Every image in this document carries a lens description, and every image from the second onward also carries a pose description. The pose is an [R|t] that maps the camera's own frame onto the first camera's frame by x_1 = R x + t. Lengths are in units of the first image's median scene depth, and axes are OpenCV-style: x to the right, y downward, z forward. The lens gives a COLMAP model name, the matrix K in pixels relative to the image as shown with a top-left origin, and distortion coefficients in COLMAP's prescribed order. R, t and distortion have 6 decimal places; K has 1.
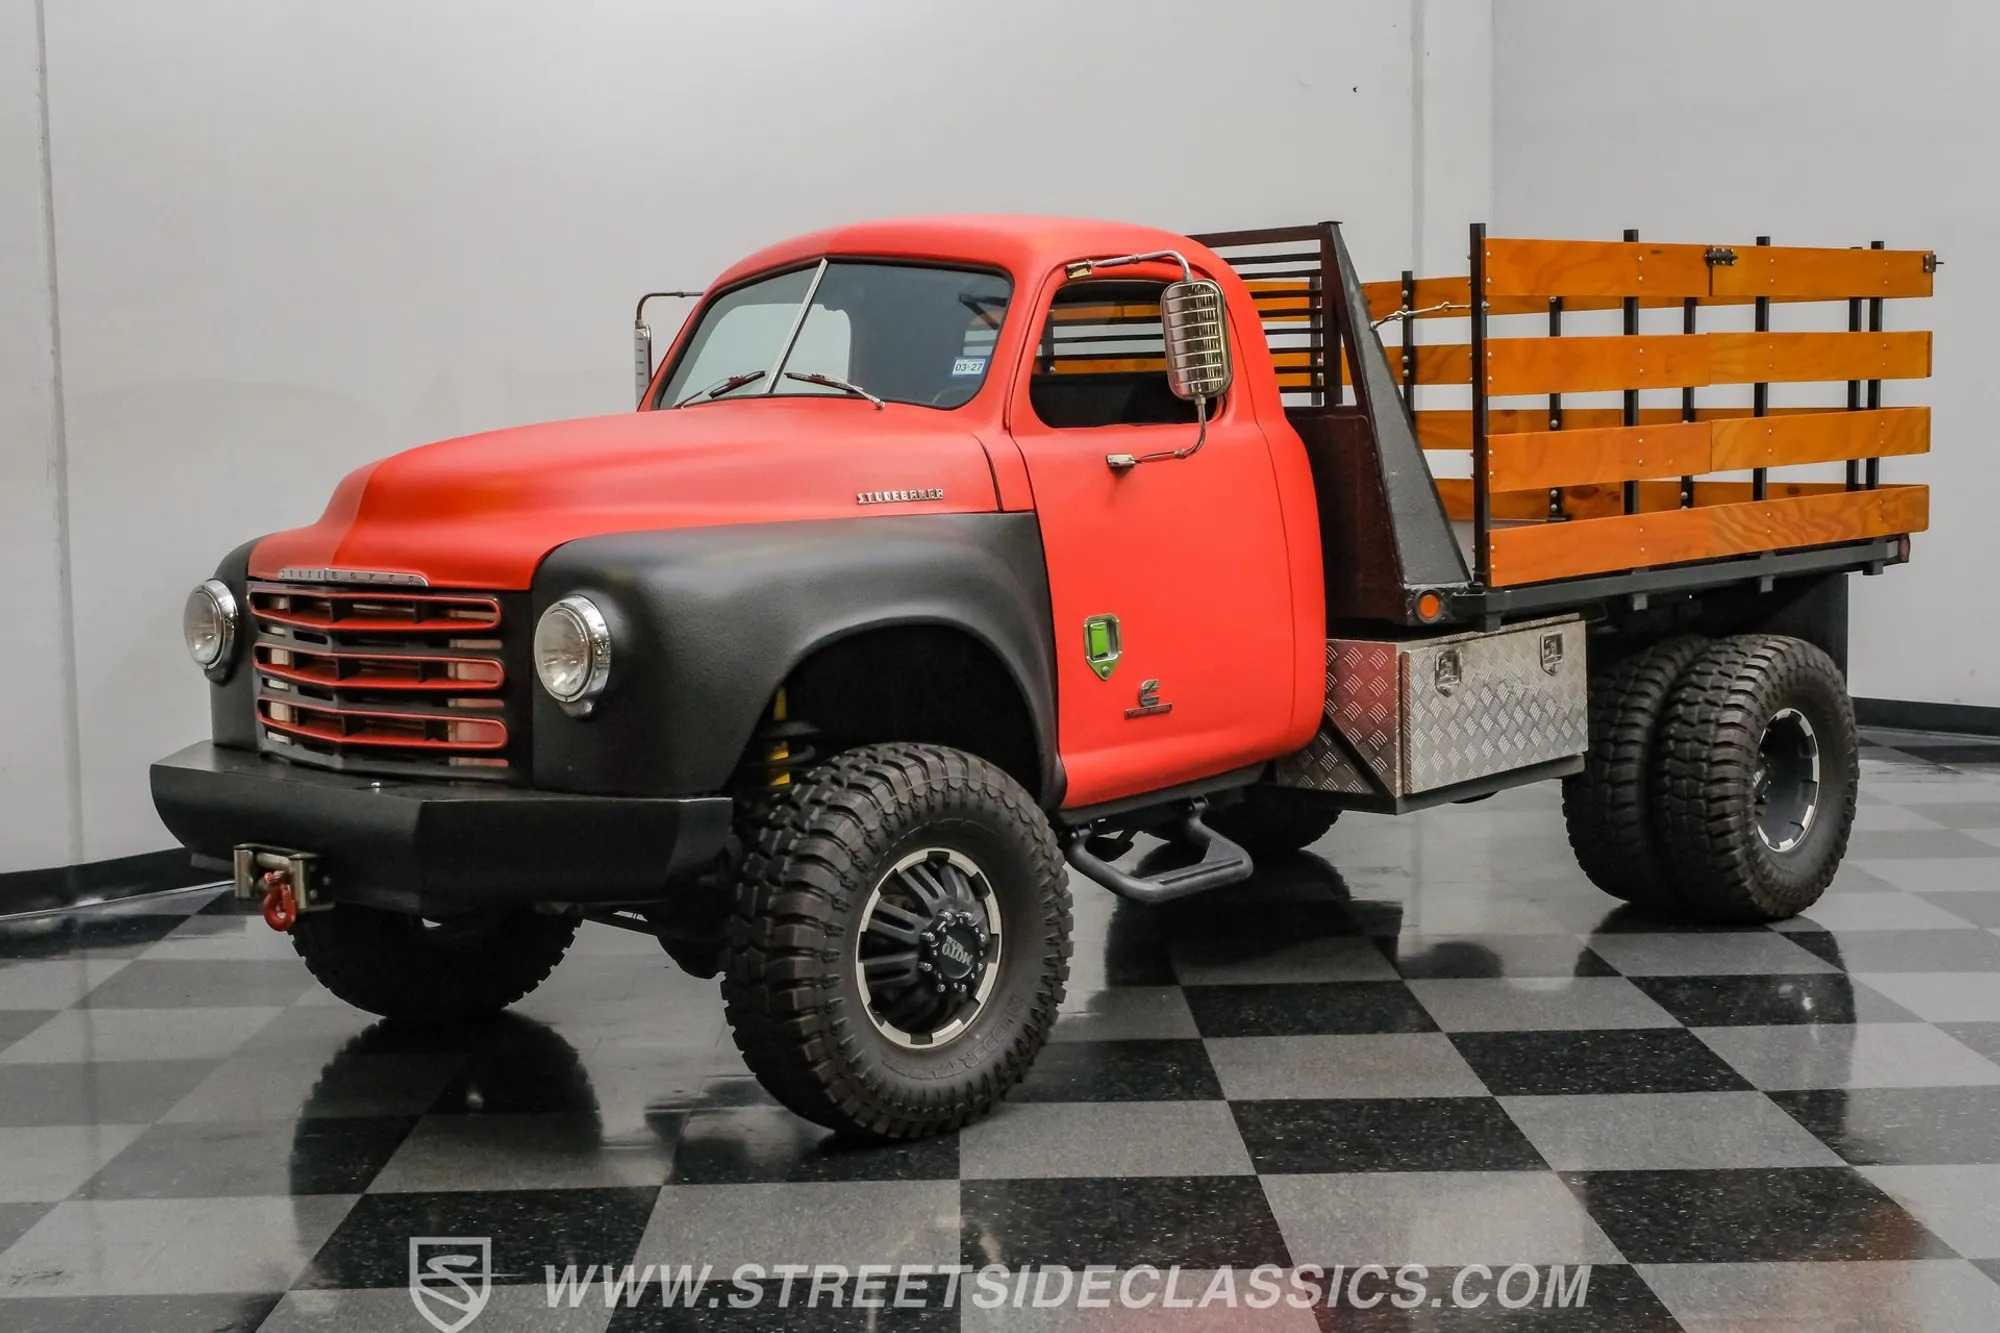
lens RADIAL K [[2512.8, 0, 1008.0], [0, 2512.8, 669.6], [0, 0, 1]] dist [0.015552, 0.000000]
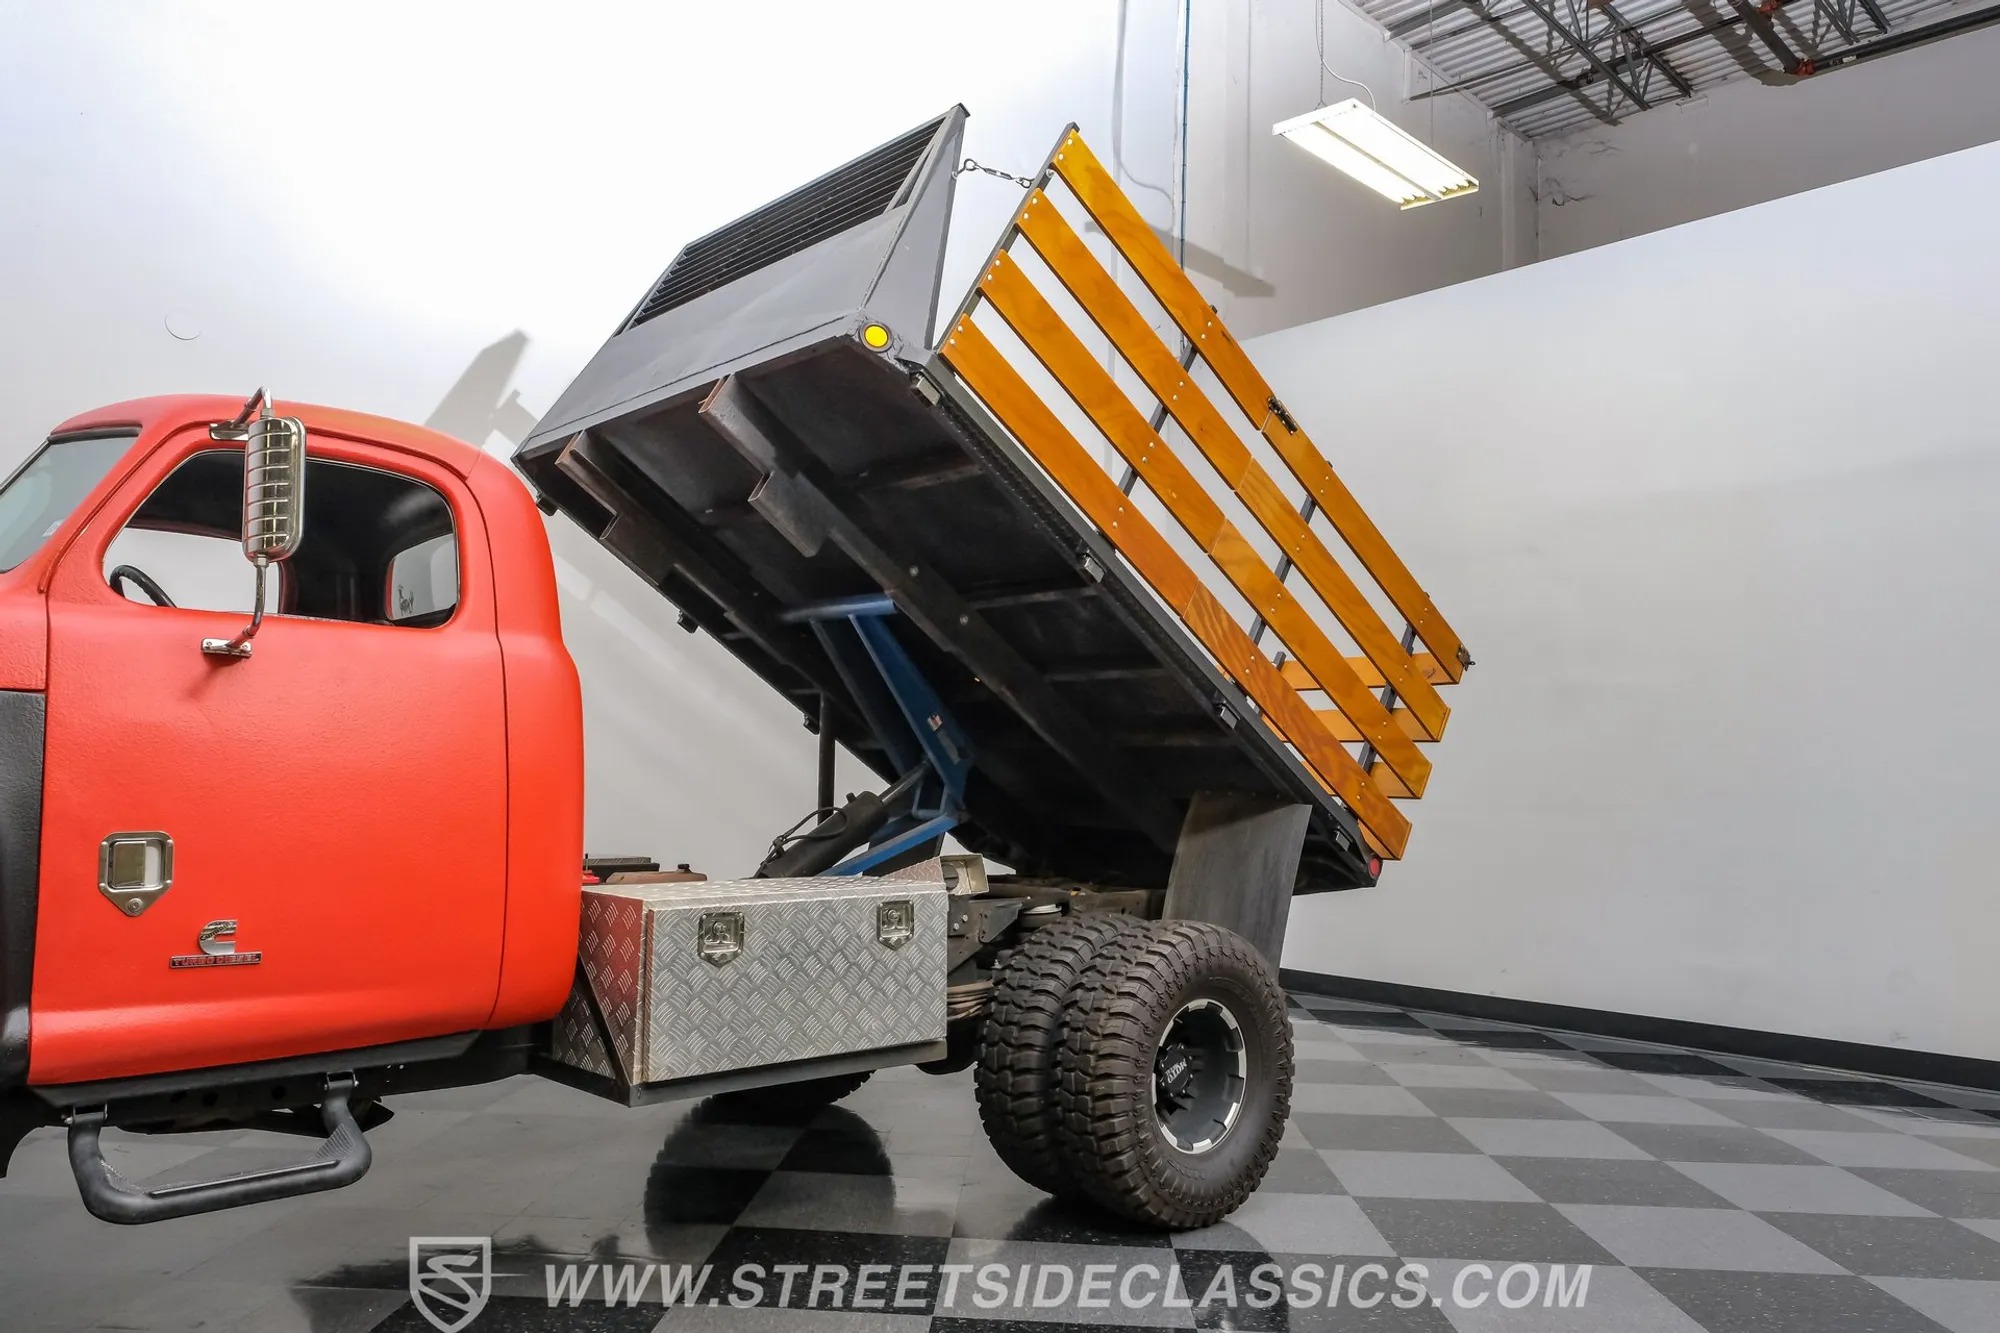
lens RADIAL K [[1391.7, 0, 989.3], [0, 1391.7, 648.5], [0, 0, 1]] dist [-0.041110, -0.001473]
pose [[0.997764, 0.040717, -0.053001, 0.310173], [-0.050821, 0.977236, -0.205977, -0.002742], [0.043408, 0.208211, 0.977120, 0.557622]]
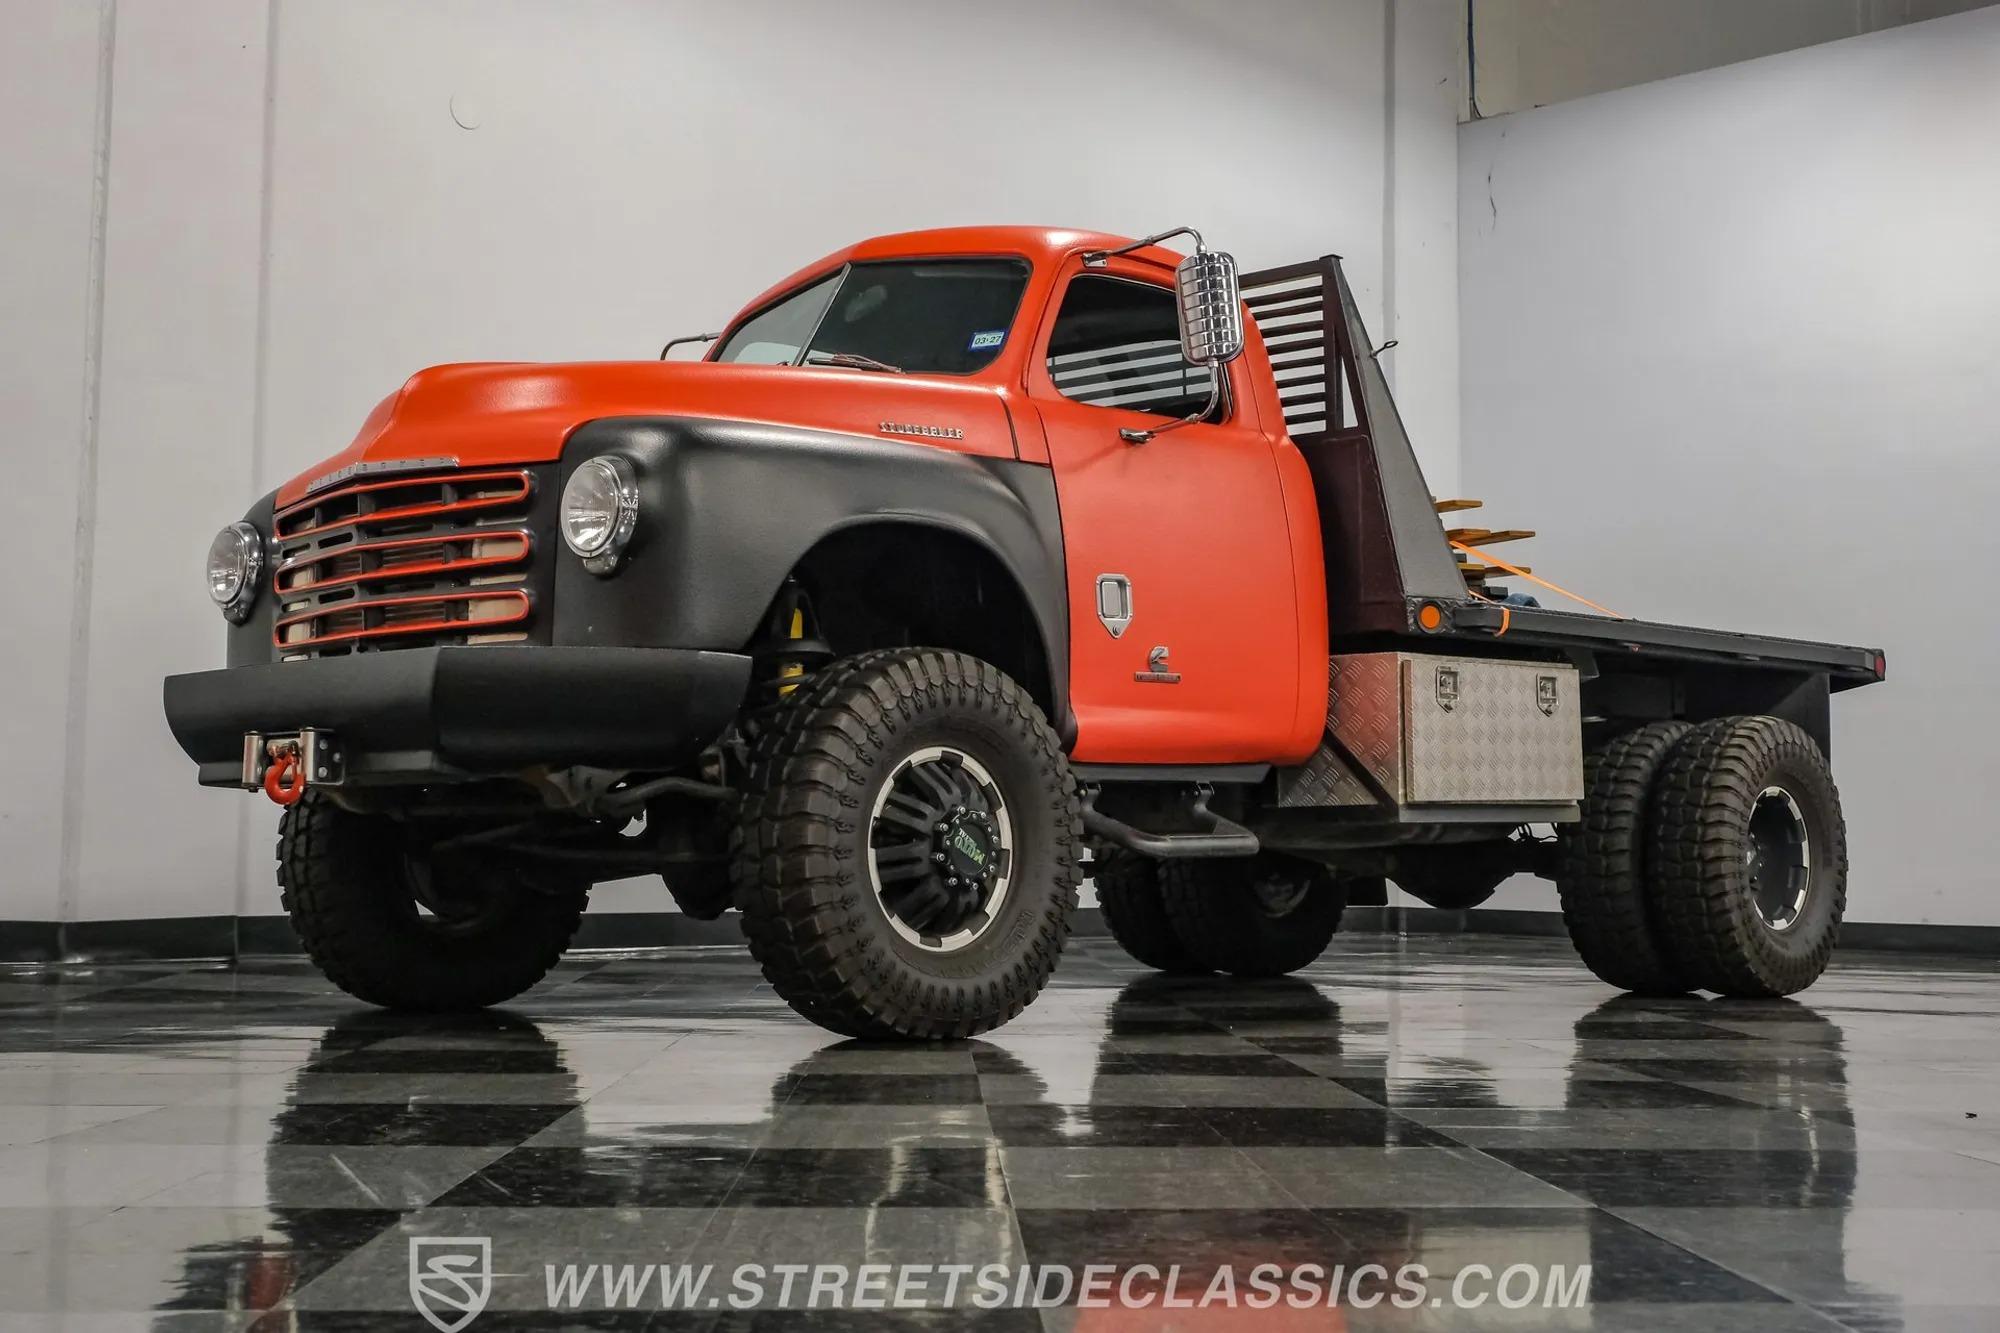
lens RADIAL K [[2415.3, 0, 995.5], [0, 2415.3, 662.9], [0, 0, 1]] dist [0.020661, 0.000000]
pose [[0.999709, 0.022997, 0.007322, -0.016081], [-0.021343, 0.984049, -0.176615, 0.179652], [-0.011266, 0.176407, 0.984253, 0.043585]]
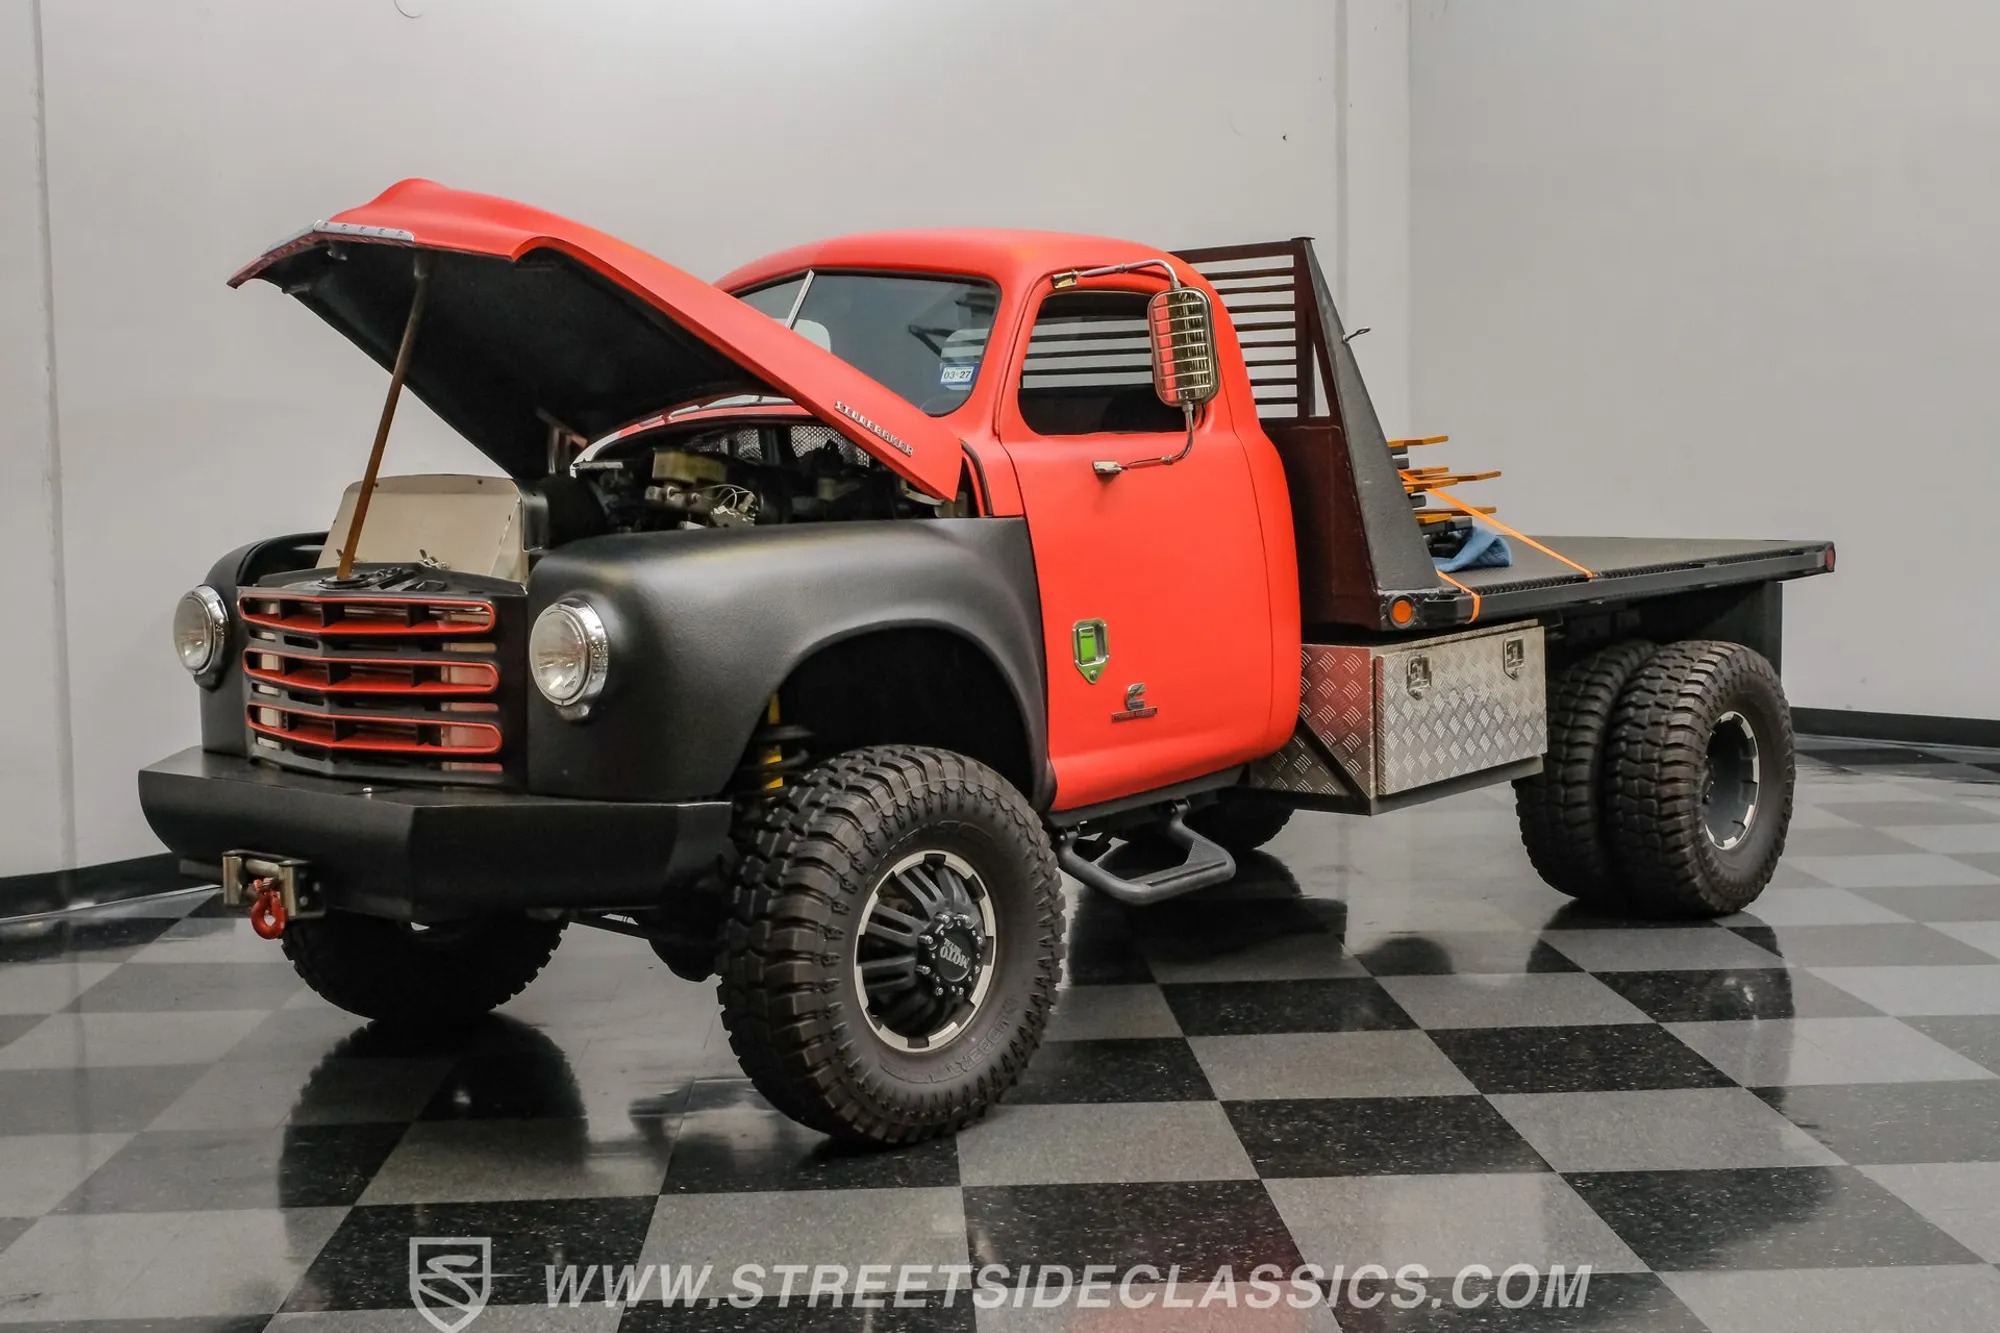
lens RADIAL K [[2274.1, 0, 1001.3], [0, 2274.1, 636.9], [0, 0, 1]] dist [0.012234, 0.000000]
pose [[0.999579, -0.001945, 0.028956, -0.023824], [0.002555, 0.999775, -0.021041, 0.004486], [-0.028908, 0.021106, 0.999359, 0.082117]]
